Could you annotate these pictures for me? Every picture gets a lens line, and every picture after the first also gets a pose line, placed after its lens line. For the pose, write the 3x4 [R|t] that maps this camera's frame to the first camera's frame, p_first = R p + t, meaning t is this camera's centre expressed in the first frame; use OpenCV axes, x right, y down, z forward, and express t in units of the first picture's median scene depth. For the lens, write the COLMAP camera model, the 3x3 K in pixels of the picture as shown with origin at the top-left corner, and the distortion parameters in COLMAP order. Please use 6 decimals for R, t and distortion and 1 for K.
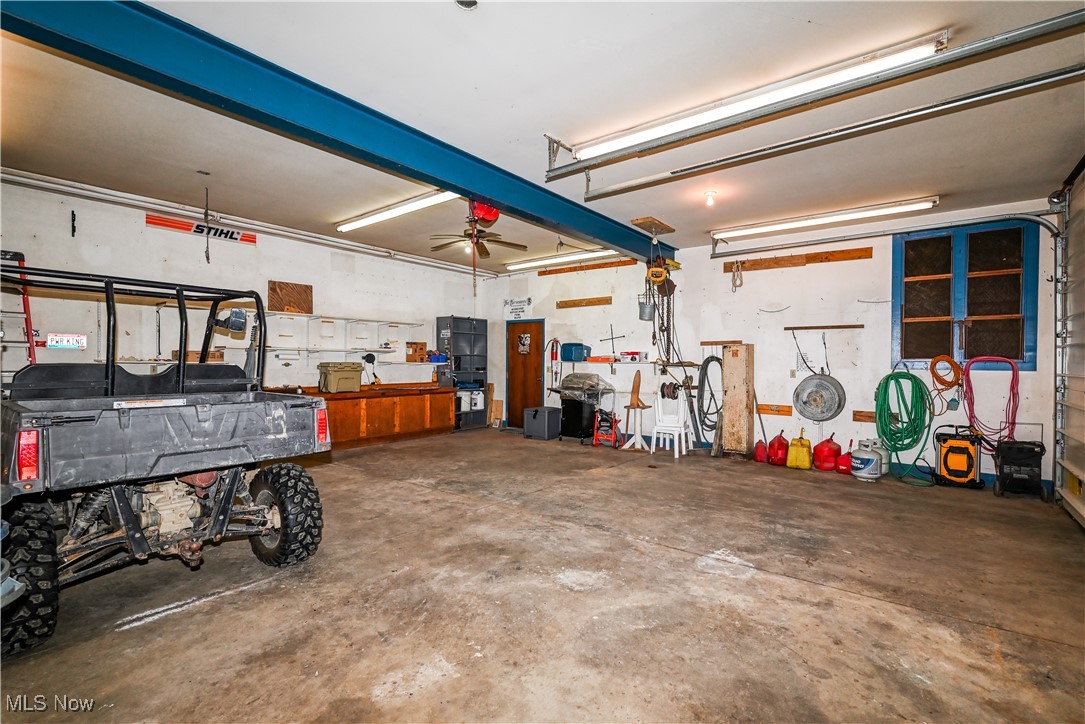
lens RADIAL K [[492.4, 0, 542.5], [0, 492.4, 362.0], [0, 0, 1]] dist [0.003840, 0.000931]
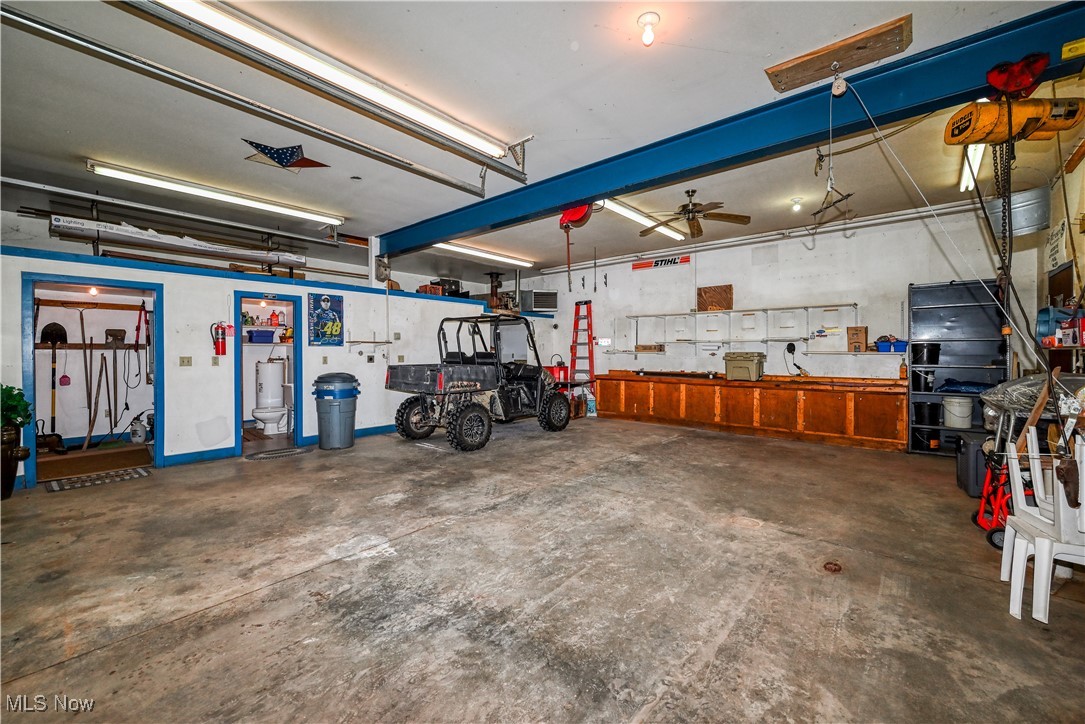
lens RADIAL K [[426.2, 0, 542.5], [0, 426.2, 362.0], [0, 0, 1]] dist [-0.011192, 0.003372]
pose [[-0.036675, 0.016394, -0.999193, 1.021647], [-0.003098, 0.999859, 0.016519, 0.014797], [0.999322, 0.003701, -0.036619, 1.175734]]
